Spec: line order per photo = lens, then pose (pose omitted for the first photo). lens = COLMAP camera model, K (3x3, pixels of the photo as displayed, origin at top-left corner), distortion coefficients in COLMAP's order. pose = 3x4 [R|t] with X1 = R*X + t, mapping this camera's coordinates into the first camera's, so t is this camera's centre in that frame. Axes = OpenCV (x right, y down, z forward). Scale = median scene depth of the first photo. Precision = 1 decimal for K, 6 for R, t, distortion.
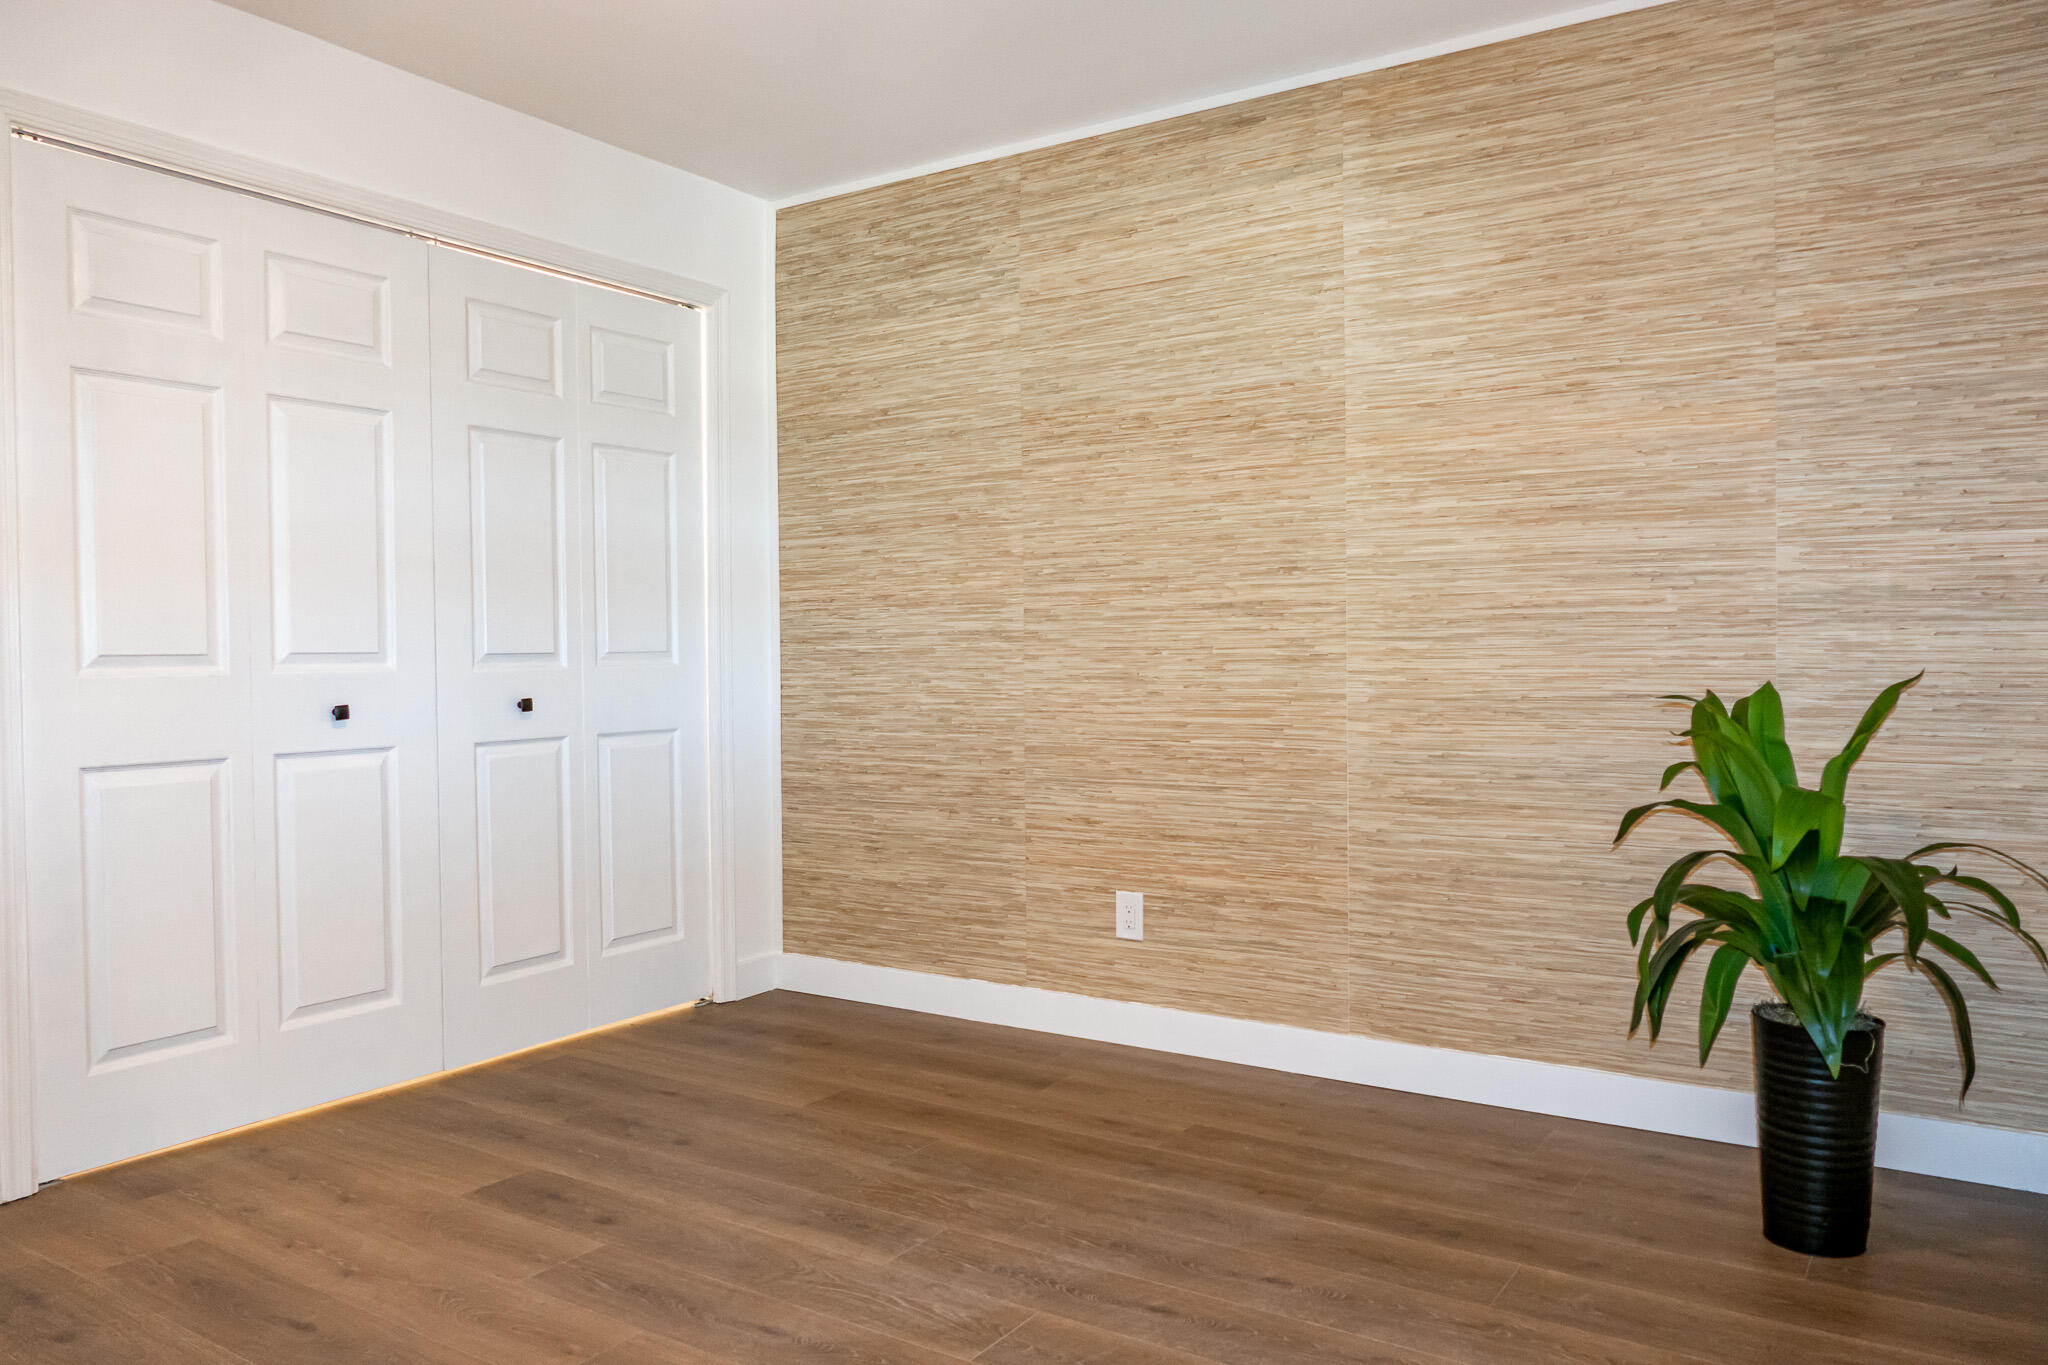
lens RADIAL K [[1454.6, 0, 1024.0], [0, 1454.6, 682.5], [0, 0, 1]] dist [-0.016716, 0.012679]
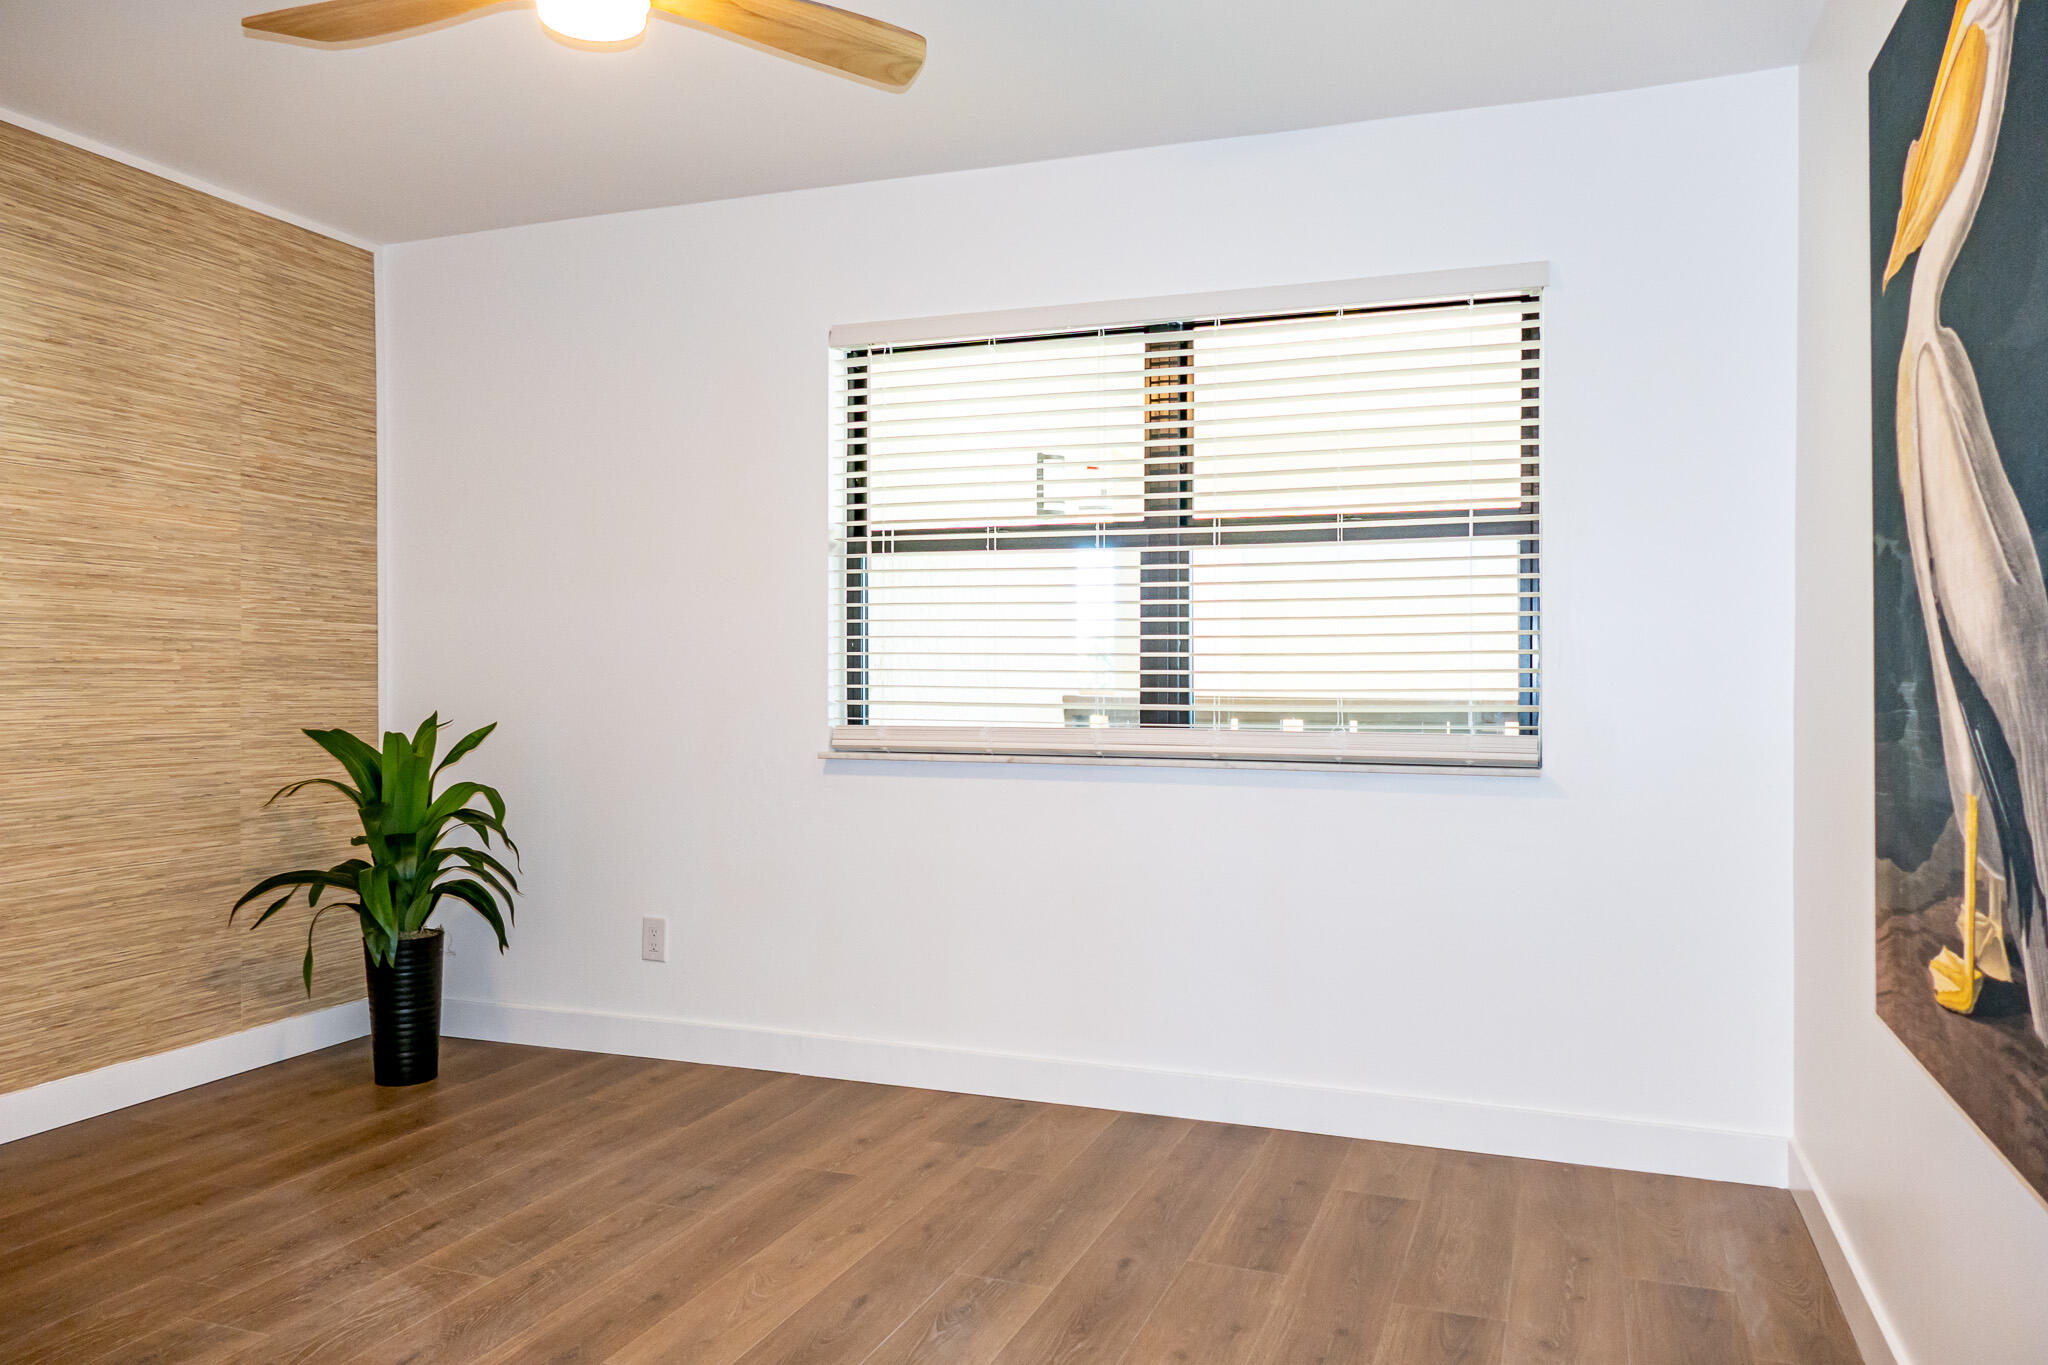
lens RADIAL K [[1454.6, 0, 1024.0], [0, 1454.6, 682.5], [0, 0, 1]] dist [-0.016716, 0.012679]
pose [[-0.217466, 0.004839, 0.976056, -0.919938], [0.021493, 0.999769, -0.000168, -0.021762], [-0.975831, 0.020942, -0.217519, 0.558626]]
